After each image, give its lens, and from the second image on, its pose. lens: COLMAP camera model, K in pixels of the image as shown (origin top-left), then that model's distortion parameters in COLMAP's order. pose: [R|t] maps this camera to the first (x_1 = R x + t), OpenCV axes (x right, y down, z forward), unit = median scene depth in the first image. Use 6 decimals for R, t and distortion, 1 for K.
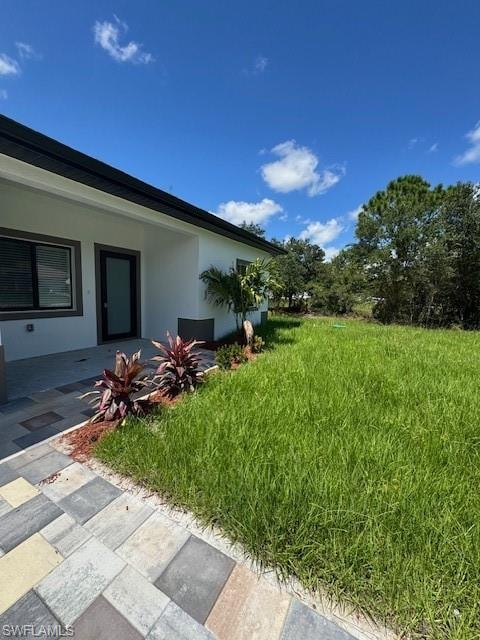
lens RADIAL K [[257.4, 0, 236.8], [0, 257.4, 317.0], [0, 0, 1]] dist [0.011901, 0.000108]
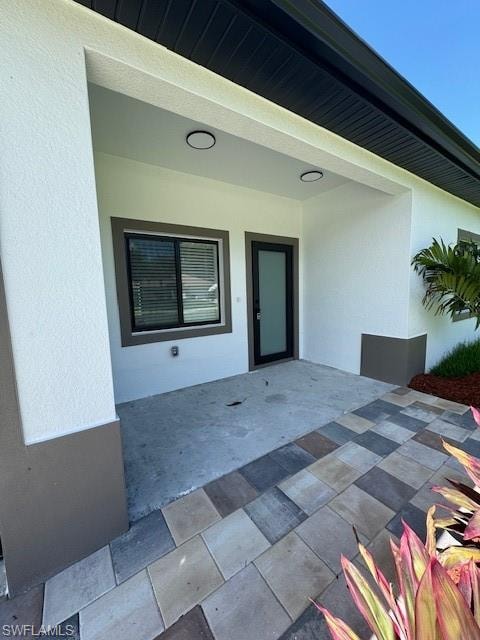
lens RADIAL K [[257.4, 0, 240.9], [0, 257.4, 317.3], [0, 0, 1]] dist [0.011901, 0.000108]
pose [[0.899424, -0.012688, -0.436894, -0.242551], [0.011892, 0.999919, -0.004557, -0.041686], [0.436916, -0.001097, 0.899502, 0.336941]]
